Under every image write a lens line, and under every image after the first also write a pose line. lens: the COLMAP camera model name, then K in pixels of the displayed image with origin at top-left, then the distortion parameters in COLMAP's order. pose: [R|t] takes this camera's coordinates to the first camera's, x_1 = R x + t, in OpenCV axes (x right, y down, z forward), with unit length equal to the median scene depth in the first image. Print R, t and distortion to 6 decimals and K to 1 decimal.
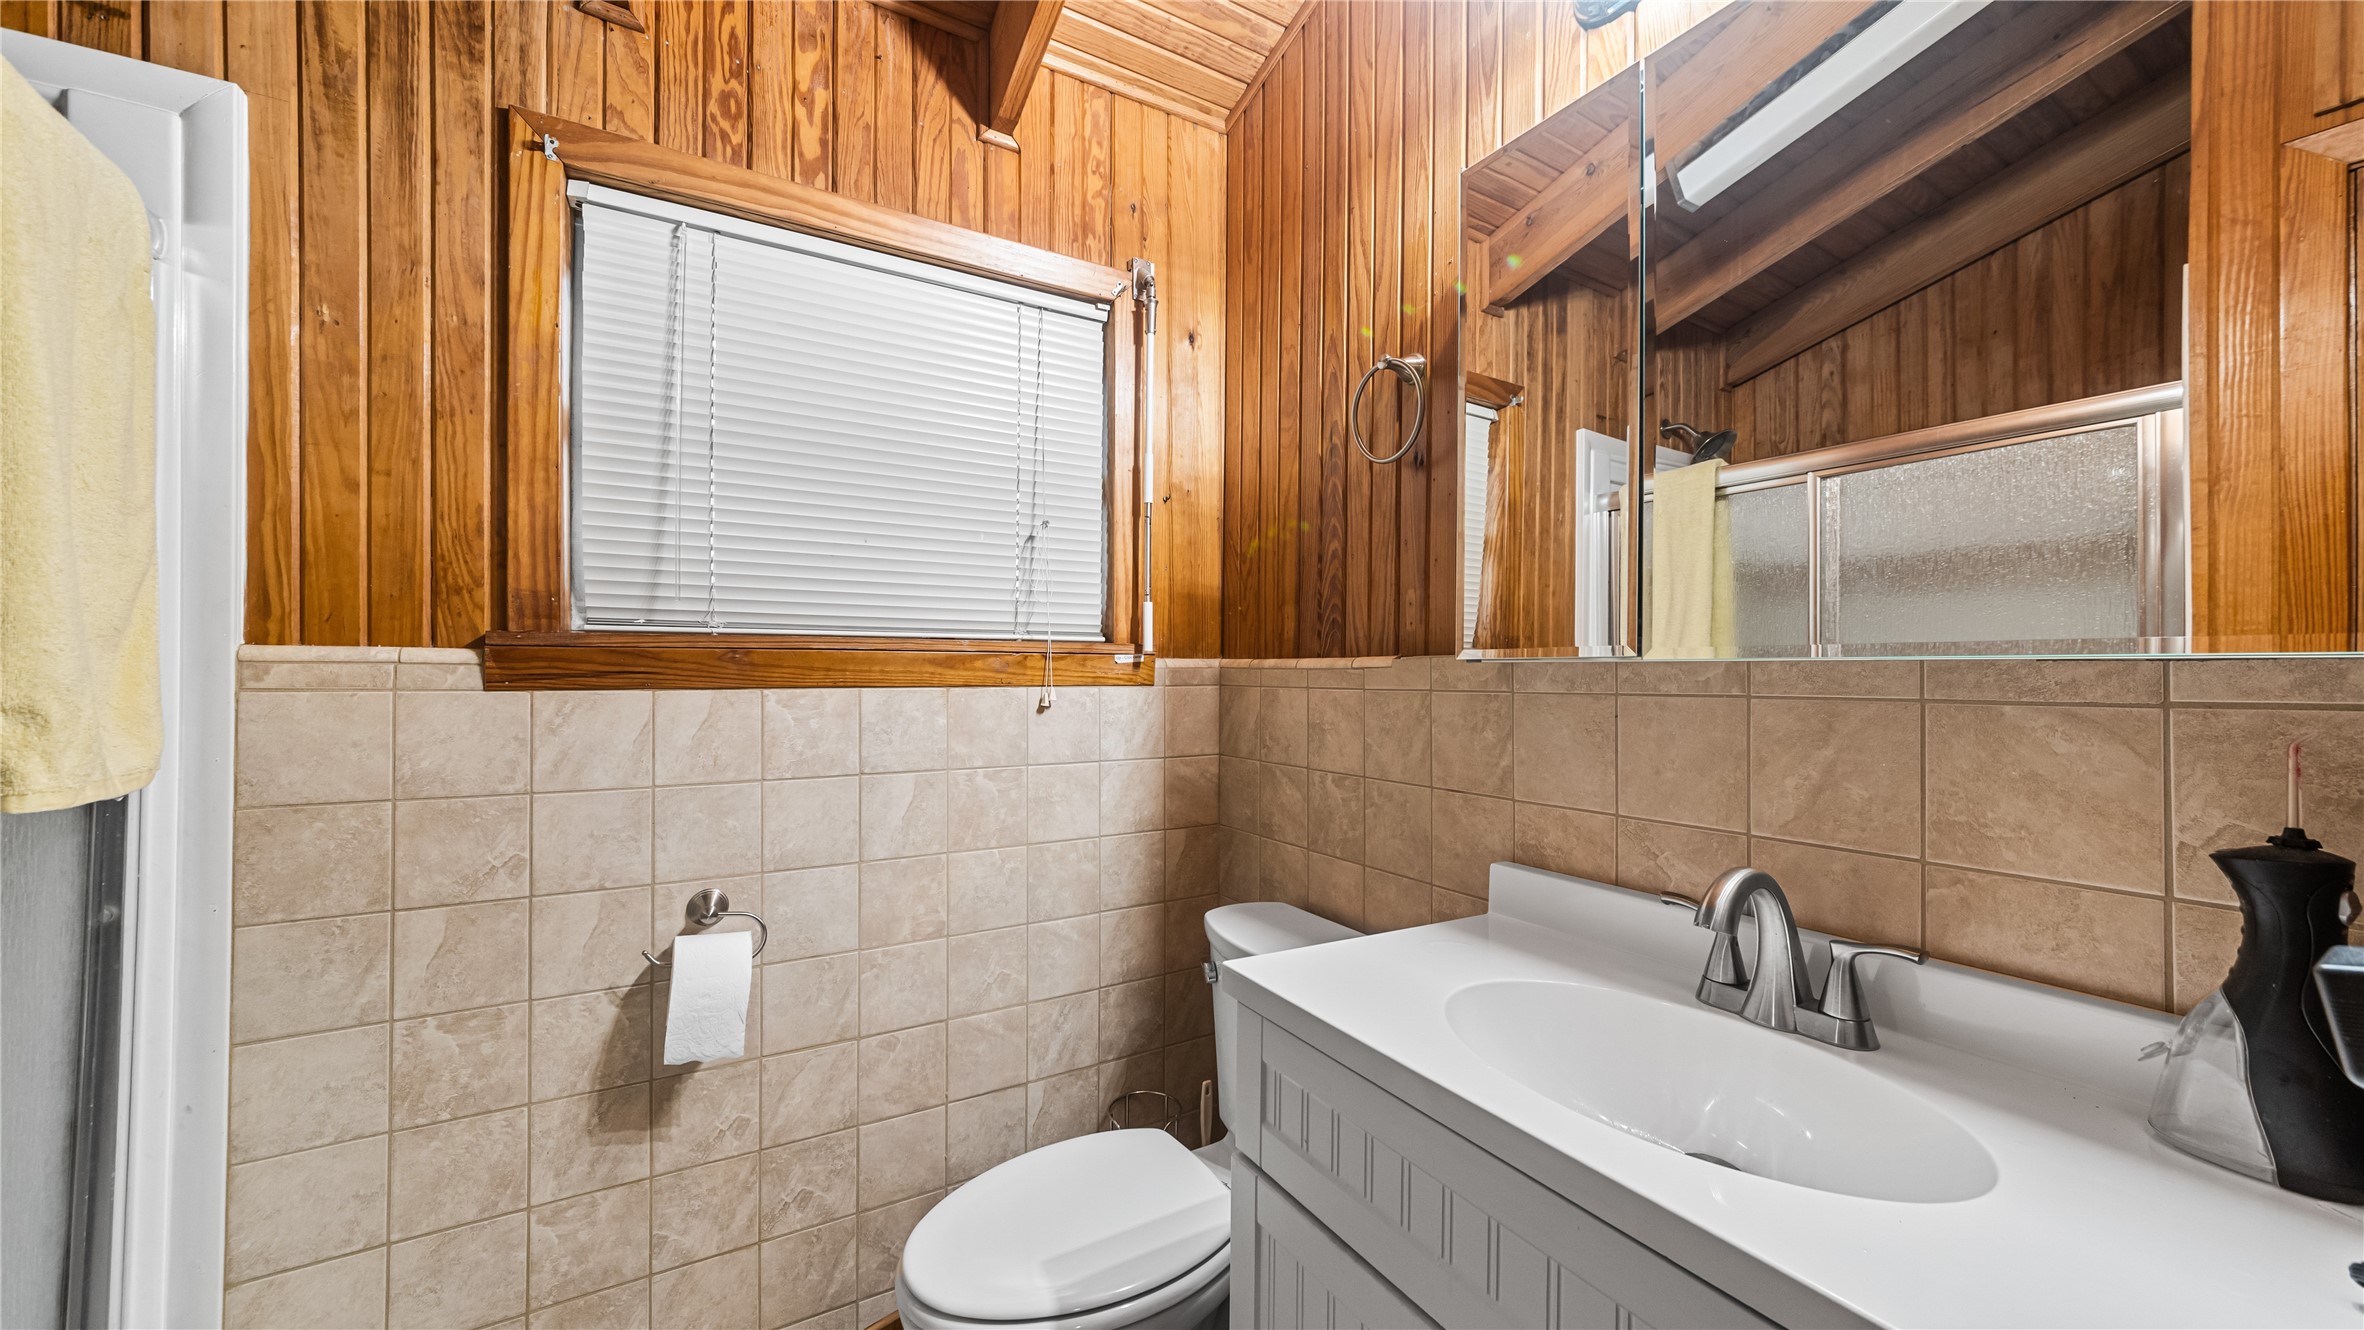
lens RADIAL K [[849.5, 0, 1181.0], [0, 849.5, 669.4], [0, 0, 1]] dist [-0.003458, 0.004281]
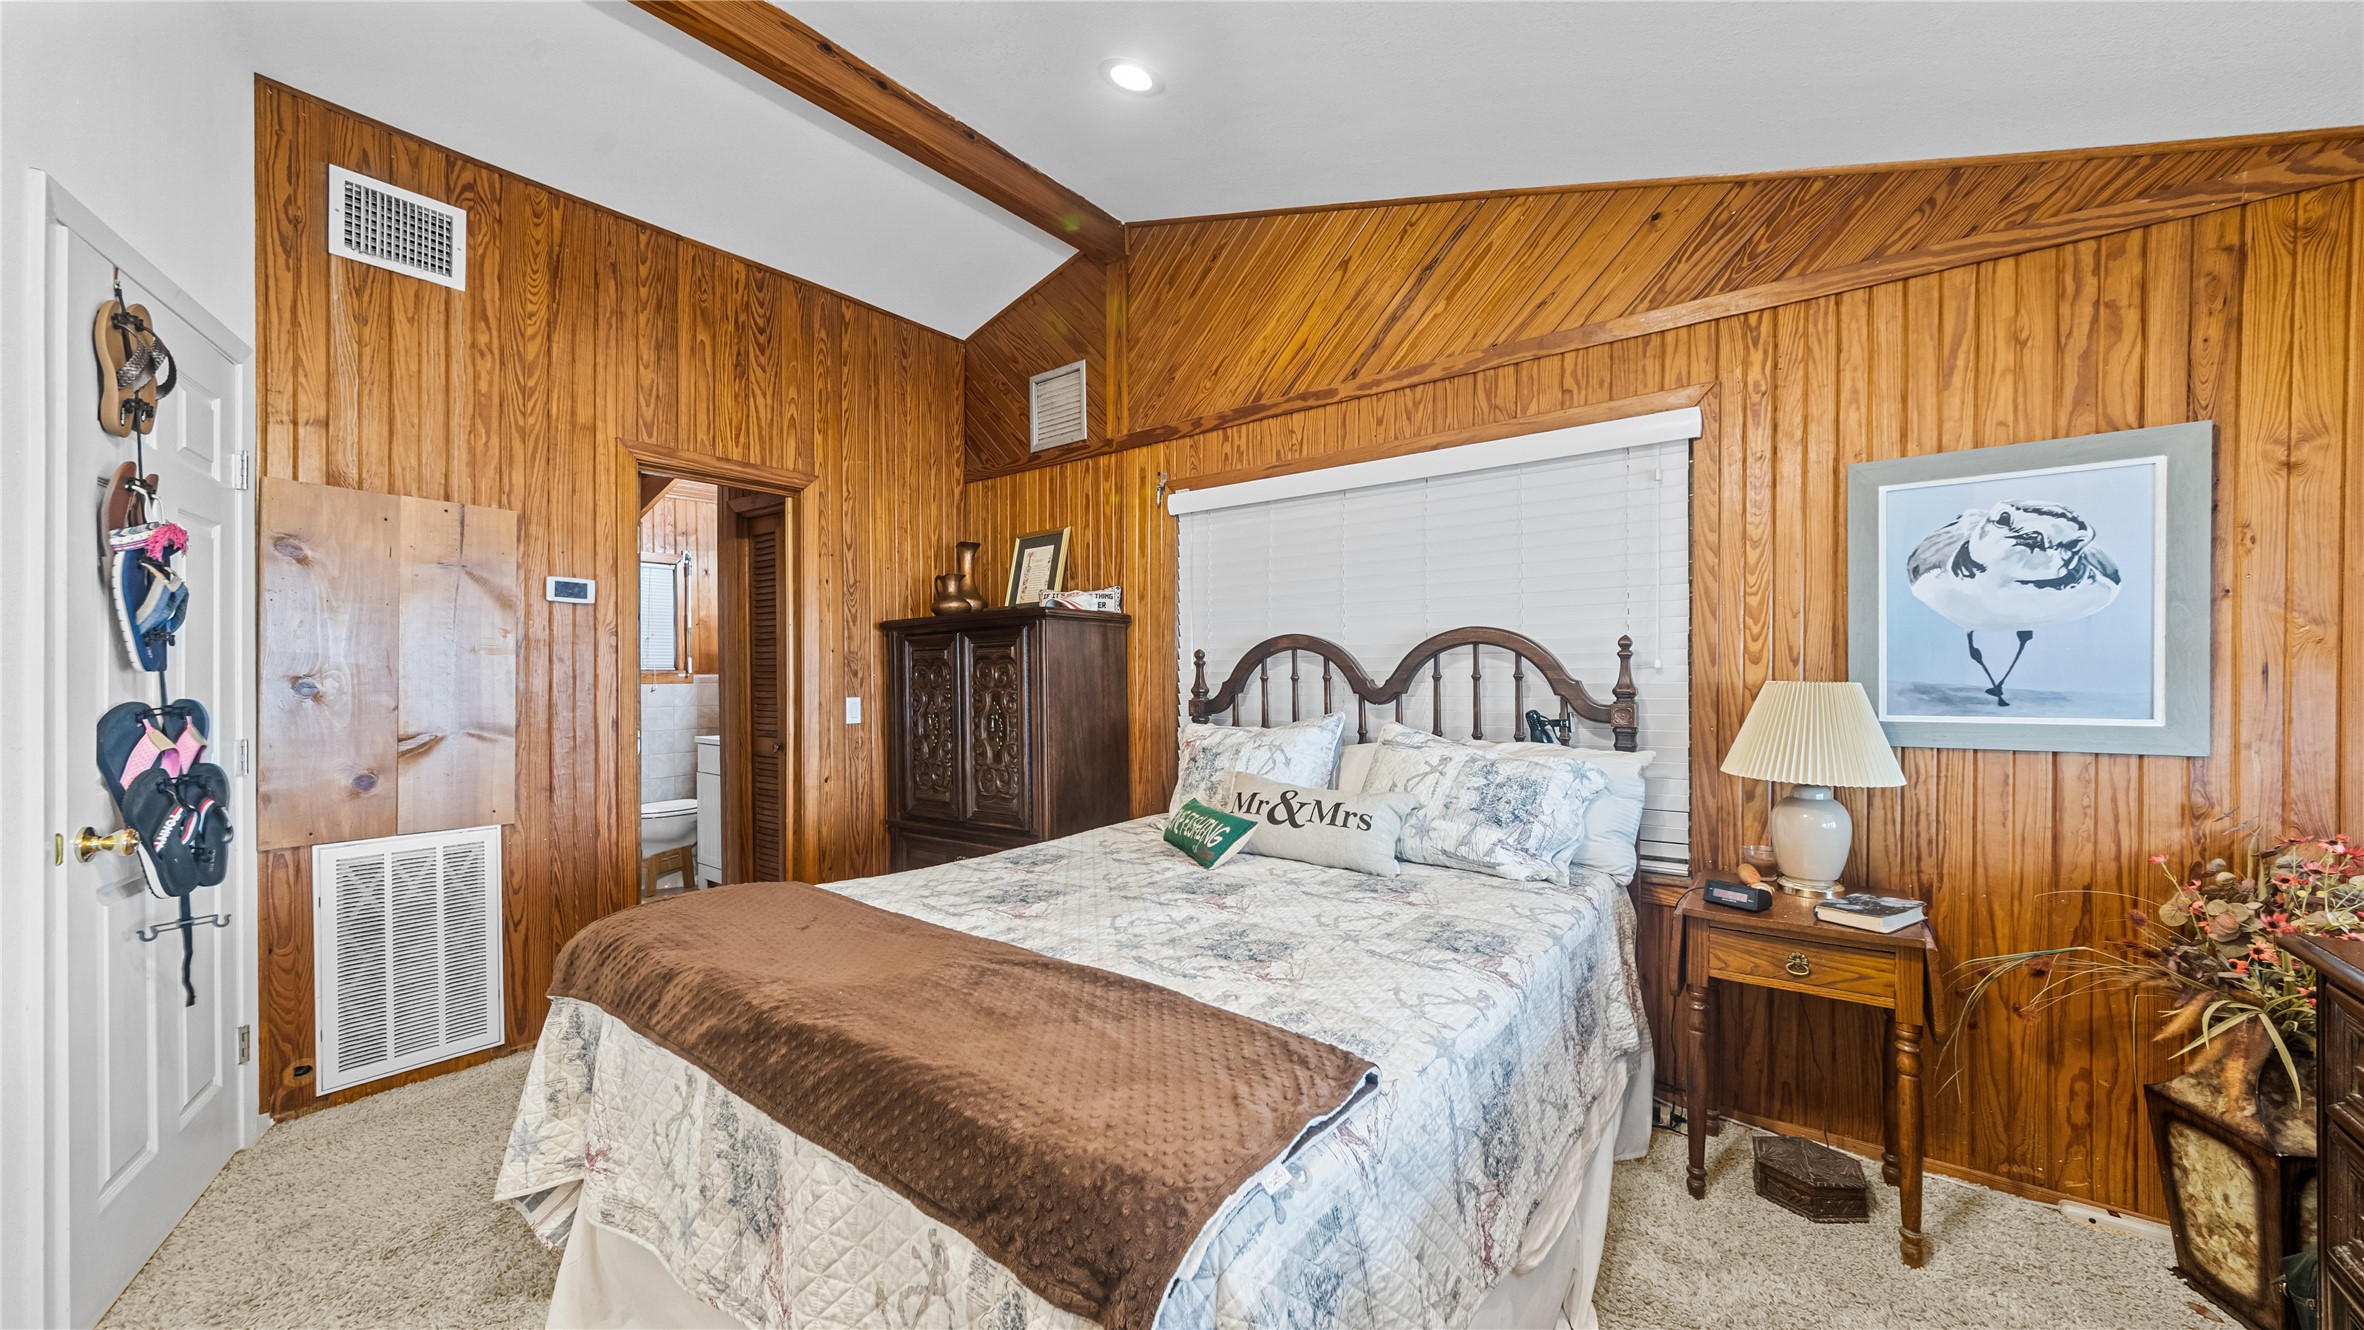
lens RADIAL K [[849.5, 0, 1170.5], [0, 849.5, 682.0], [0, 0, 1]] dist [-0.003458, 0.004281]
pose [[0.918543, -0.013051, 0.395106, 0.351810], [0.010951, 0.999911, 0.007571, 0.009456], [-0.395170, -0.002628, 0.918604, -2.613590]]
